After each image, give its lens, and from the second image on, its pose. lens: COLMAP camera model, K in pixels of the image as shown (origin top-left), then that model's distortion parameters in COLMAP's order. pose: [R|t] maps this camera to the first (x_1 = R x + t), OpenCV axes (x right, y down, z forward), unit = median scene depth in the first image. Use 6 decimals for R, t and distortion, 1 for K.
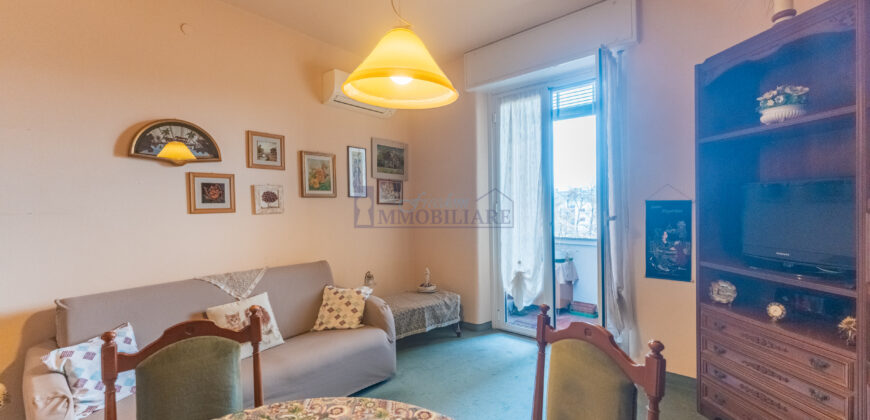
lens RADIAL K [[344.5, 0, 435.9], [0, 344.5, 210.6], [0, 0, 1]] dist [-0.000915, -0.001115]
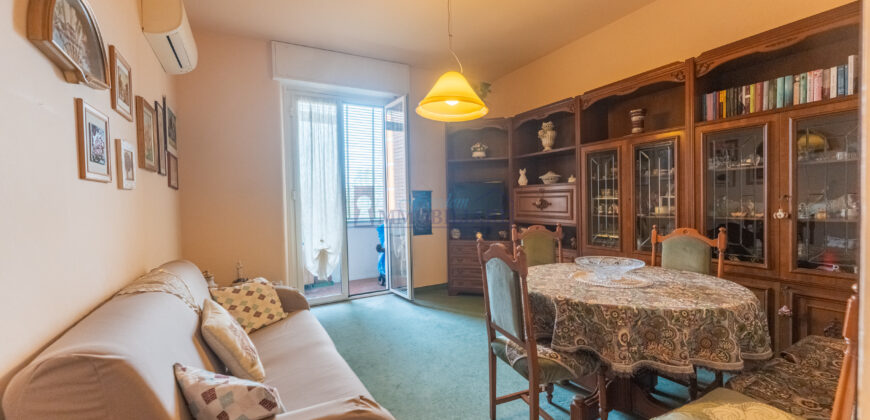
lens RADIAL K [[344.5, 0, 434.3], [0, 344.5, 209.7], [0, 0, 1]] dist [-0.000915, -0.001115]
pose [[0.348585, -0.011226, 0.937210, -0.925192], [0.028197, 0.999601, 0.001485, 0.064659], [-0.936853, 0.025908, 0.348762, 0.298110]]
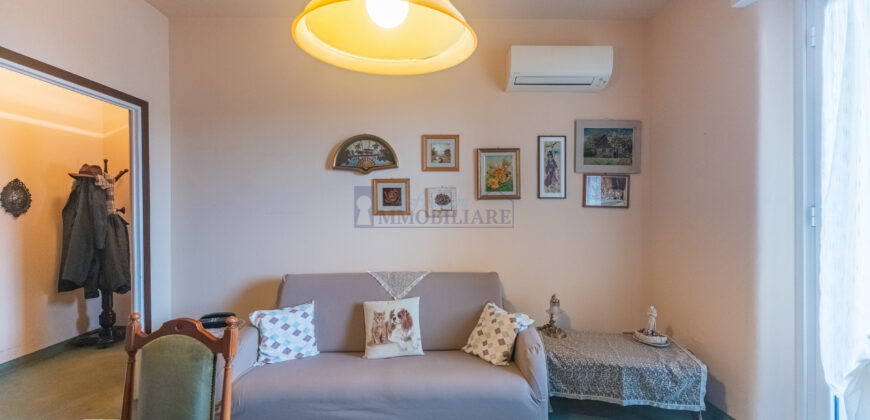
lens RADIAL K [[344.5, 0, 436.2], [0, 344.5, 211.8], [0, 0, 1]] dist [-0.000915, -0.001115]
pose [[0.663638, 0.018429, -0.747826, 0.254046], [-0.015806, 0.999819, 0.010613, -0.016093], [0.747887, 0.004777, 0.663809, 0.359687]]
